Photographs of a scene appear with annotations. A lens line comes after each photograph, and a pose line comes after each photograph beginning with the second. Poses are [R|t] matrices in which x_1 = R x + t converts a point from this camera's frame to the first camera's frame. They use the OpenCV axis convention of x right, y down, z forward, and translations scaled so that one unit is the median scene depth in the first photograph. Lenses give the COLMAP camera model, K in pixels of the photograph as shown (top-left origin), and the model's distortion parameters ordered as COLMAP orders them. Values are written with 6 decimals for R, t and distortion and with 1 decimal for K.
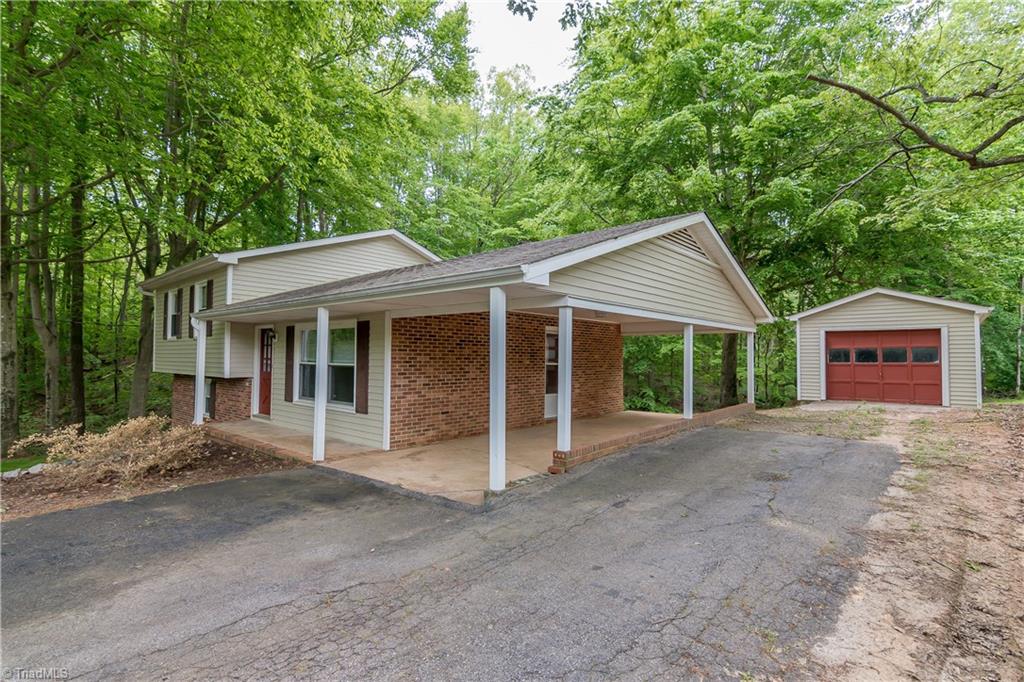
lens RADIAL K [[489.7, 0, 509.2], [0, 489.7, 340.2], [0, 0, 1]] dist [0.002598, 0.001365]
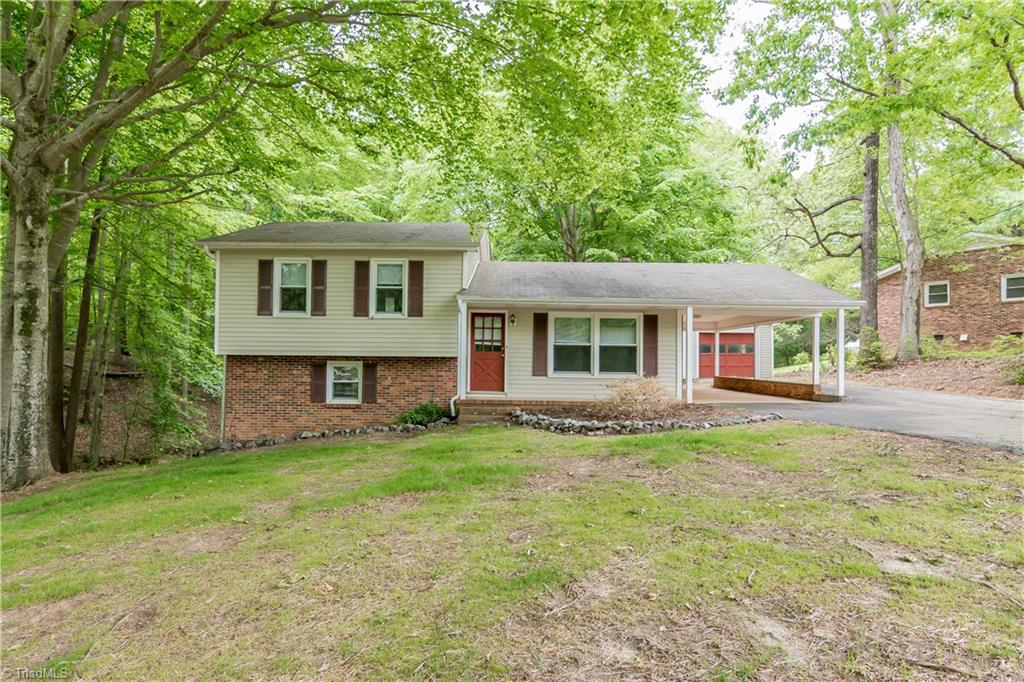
lens RADIAL K [[639.0, 0, 512.0], [0, 639.0, 341.0], [0, 0, 1]] dist [0.000586, 0.000941]
pose [[0.742660, 0.026666, 0.669138, -1.257163], [-0.032321, 0.999470, -0.003958, 0.038860], [-0.668889, -0.018688, 0.743128, -0.095791]]
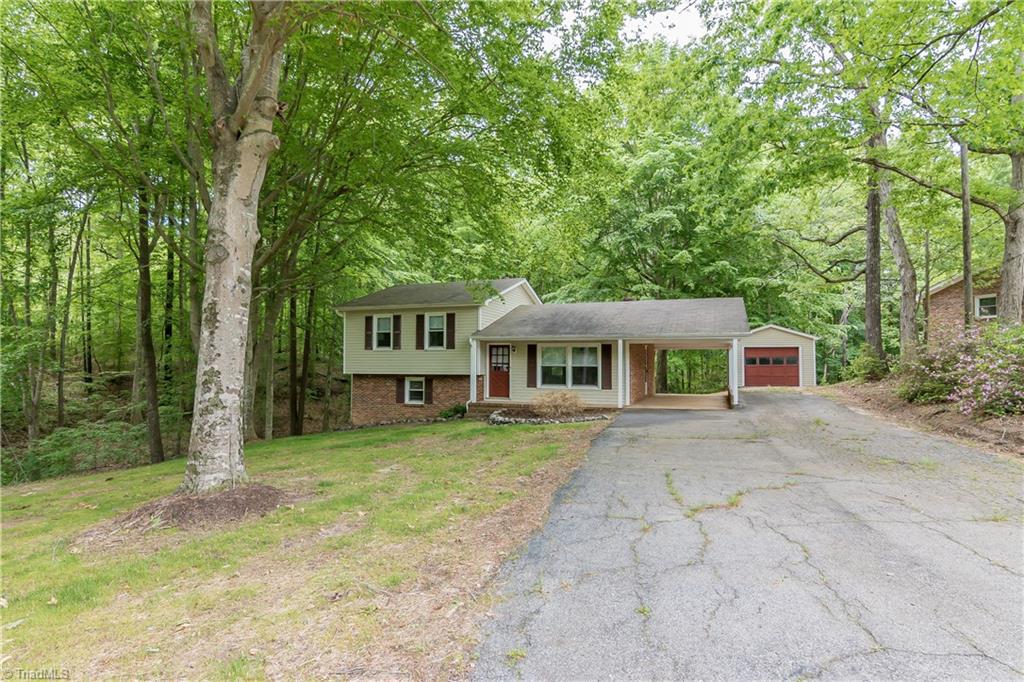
lens RADIAL K [[582.7, 0, 512.0], [0, 582.7, 341.0], [0, 0, 1]] dist [-0.001841, -0.000218]
pose [[0.931732, 0.012484, 0.362931, -1.038248], [-0.012634, 0.999918, -0.001961, -0.030090], [-0.362926, -0.002758, 0.931814, -0.757061]]
